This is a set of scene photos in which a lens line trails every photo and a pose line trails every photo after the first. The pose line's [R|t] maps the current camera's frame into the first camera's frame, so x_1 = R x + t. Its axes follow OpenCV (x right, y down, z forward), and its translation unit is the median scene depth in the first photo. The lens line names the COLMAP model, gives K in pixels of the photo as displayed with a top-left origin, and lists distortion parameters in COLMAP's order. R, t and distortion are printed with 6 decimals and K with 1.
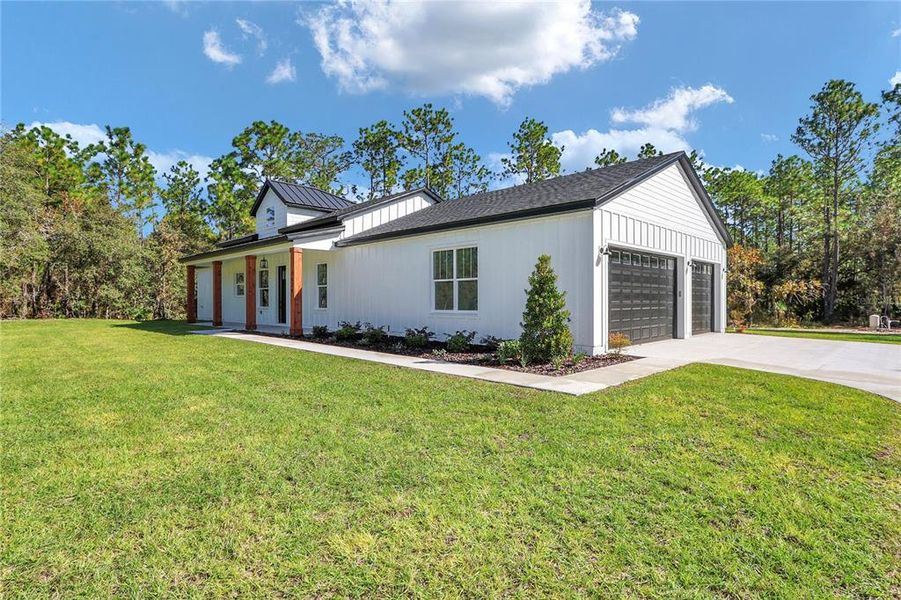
lens RADIAL K [[417.7, 0, 451.9], [0, 417.7, 301.4], [0, 0, 1]] dist [-0.017122, 0.000006]
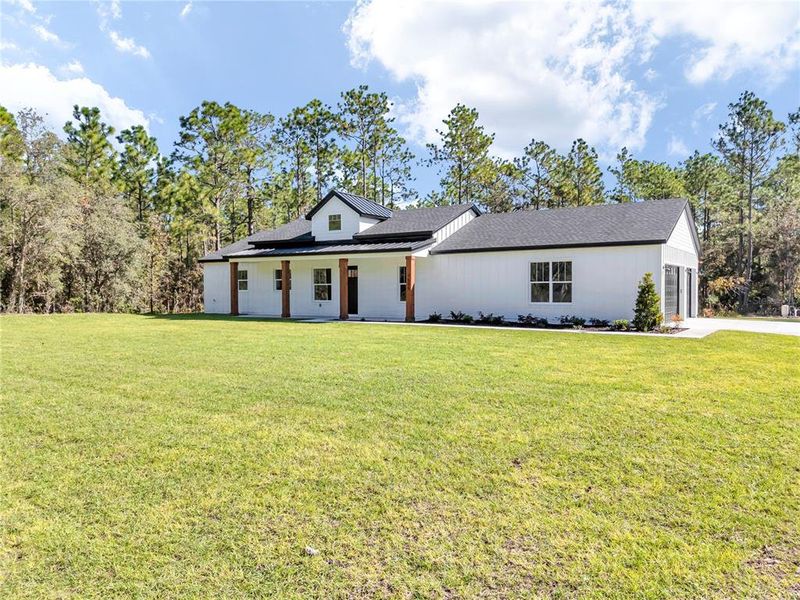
lens RADIAL K [[480.3, 0, 400.0], [0, 480.3, 300.0], [0, 0, 1]] dist [0.042523, -0.049935]
pose [[0.988668, -0.002252, 0.150103, -0.373333], [-0.000153, 0.999872, 0.016006, -0.007283], [-0.150120, -0.015848, 0.988541, -0.299264]]
